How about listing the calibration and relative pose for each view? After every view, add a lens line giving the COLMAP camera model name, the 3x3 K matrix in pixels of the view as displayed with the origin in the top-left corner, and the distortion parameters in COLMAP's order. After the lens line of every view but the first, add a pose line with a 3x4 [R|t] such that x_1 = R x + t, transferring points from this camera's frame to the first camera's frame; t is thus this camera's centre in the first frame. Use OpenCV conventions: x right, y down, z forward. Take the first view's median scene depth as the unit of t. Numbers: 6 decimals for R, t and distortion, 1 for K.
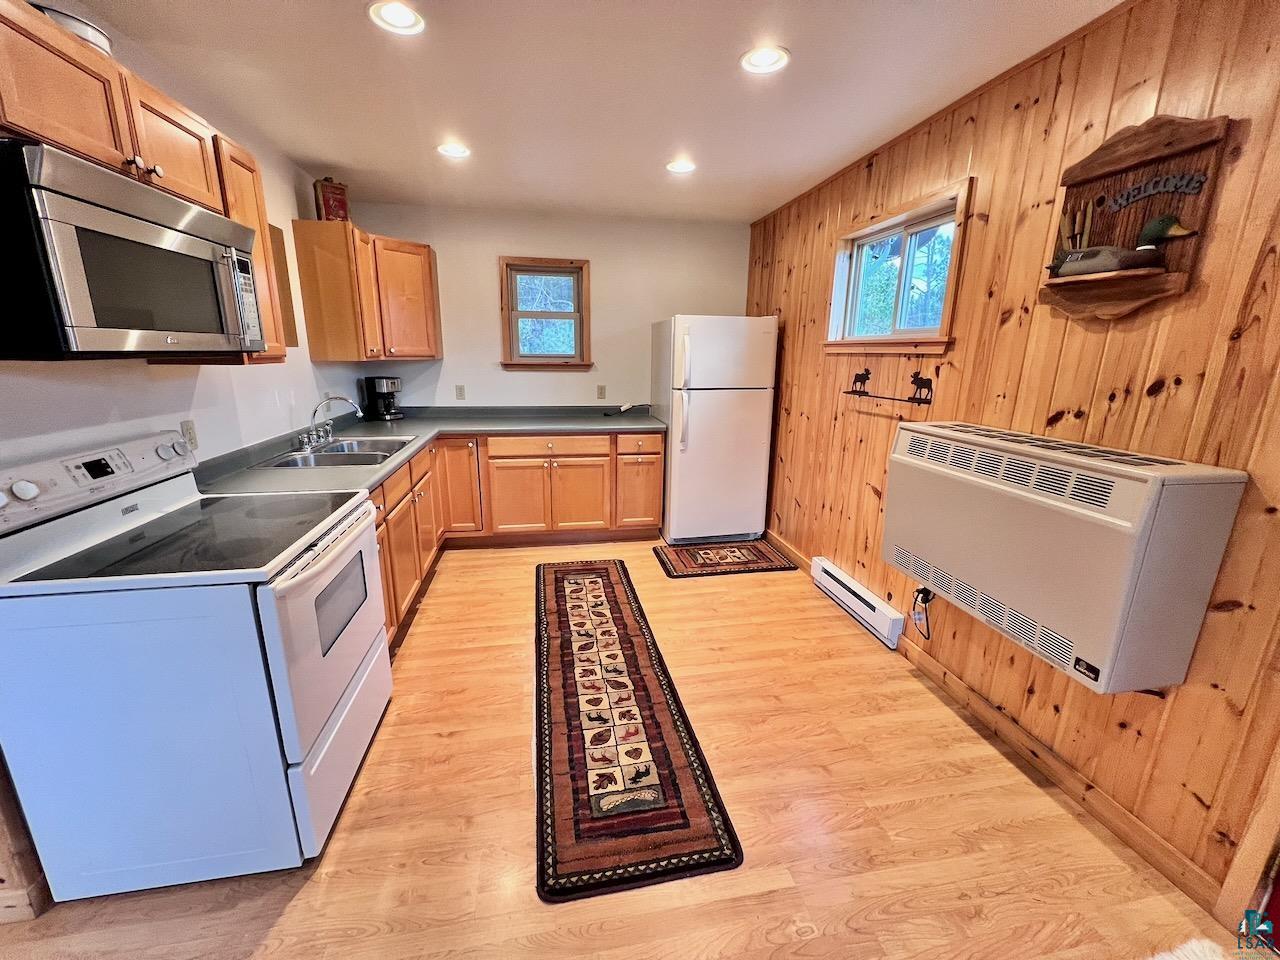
lens RADIAL K [[509.4, 0, 633.2], [0, 509.4, 477.0], [0, 0, 1]] dist [-0.002515, -0.000239]
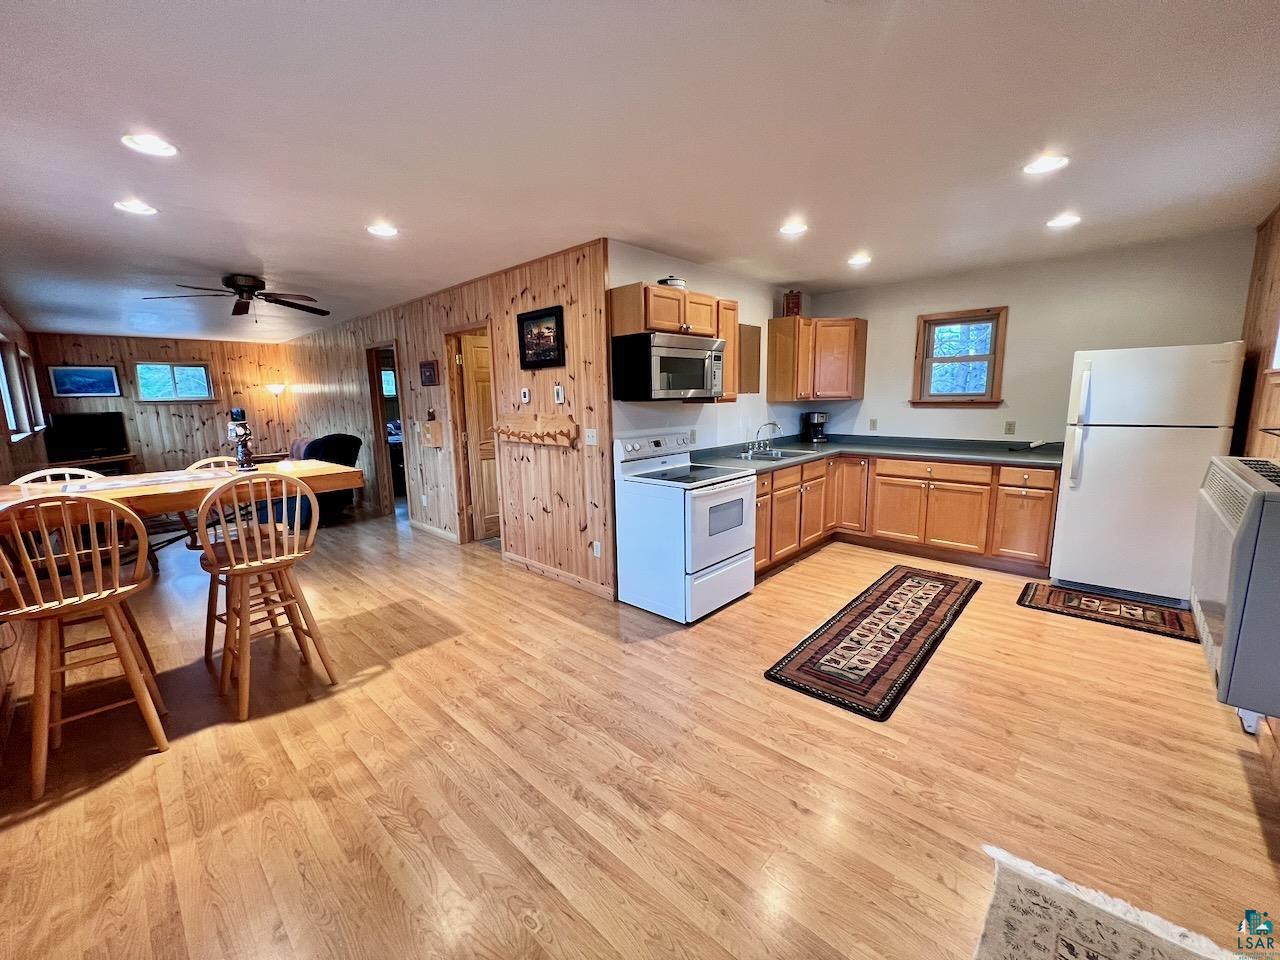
lens RADIAL K [[509.4, 0, 633.2], [0, 509.4, 477.0], [0, 0, 1]] dist [-0.002515, -0.000239]
pose [[0.592230, 0.103439, -0.799102, 0.426767], [-0.166067, 0.986104, 0.004570, 0.071587], [0.788471, 0.129998, 0.601178, -0.278532]]
